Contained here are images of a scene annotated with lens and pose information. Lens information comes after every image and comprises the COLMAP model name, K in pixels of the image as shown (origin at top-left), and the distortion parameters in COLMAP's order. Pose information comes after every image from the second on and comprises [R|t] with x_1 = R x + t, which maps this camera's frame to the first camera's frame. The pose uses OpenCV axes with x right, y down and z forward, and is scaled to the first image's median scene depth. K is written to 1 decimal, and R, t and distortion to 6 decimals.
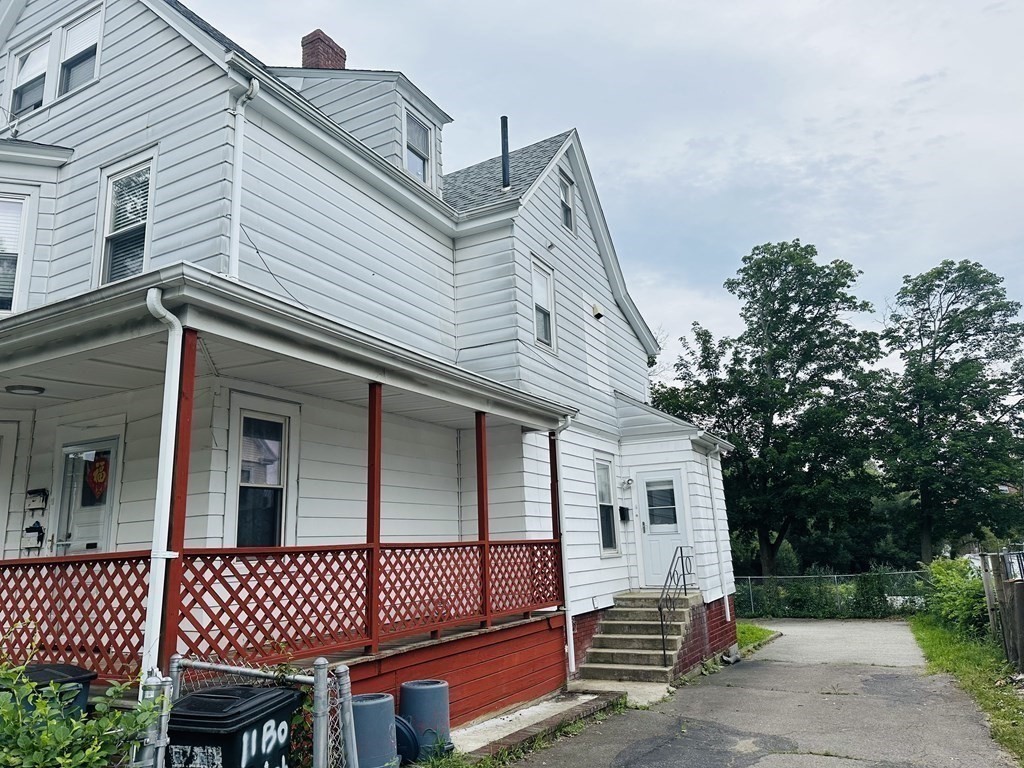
lens RADIAL K [[710.1, 0, 512.4], [0, 710.1, 377.1], [0, 0, 1]] dist [0.138451, -0.249859]
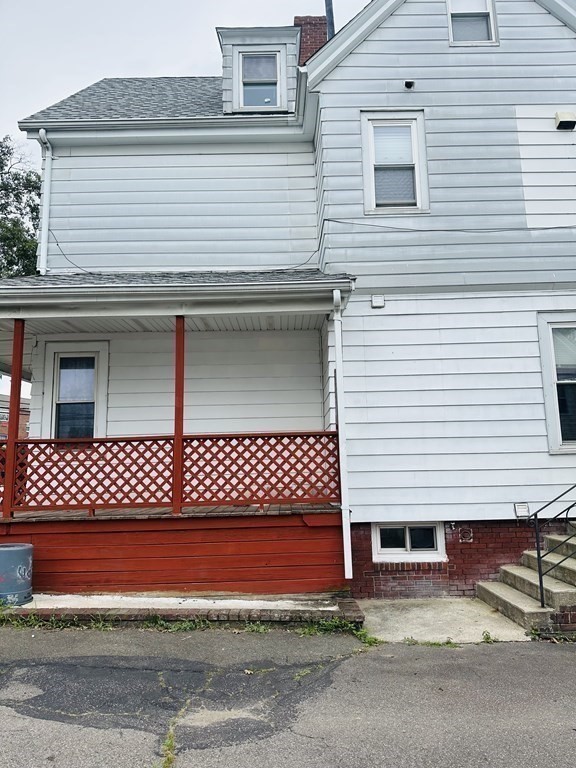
lens RADIAL K [[532.6, 0, 286.7], [0, 532.6, 387.6], [0, 0, 1]] dist [0.138451, -0.249859]
pose [[0.469336, -0.103001, -0.876992, 0.733152], [0.209814, 0.977738, -0.002549, 0.192056], [0.857731, -0.182809, 0.480498, 0.743531]]
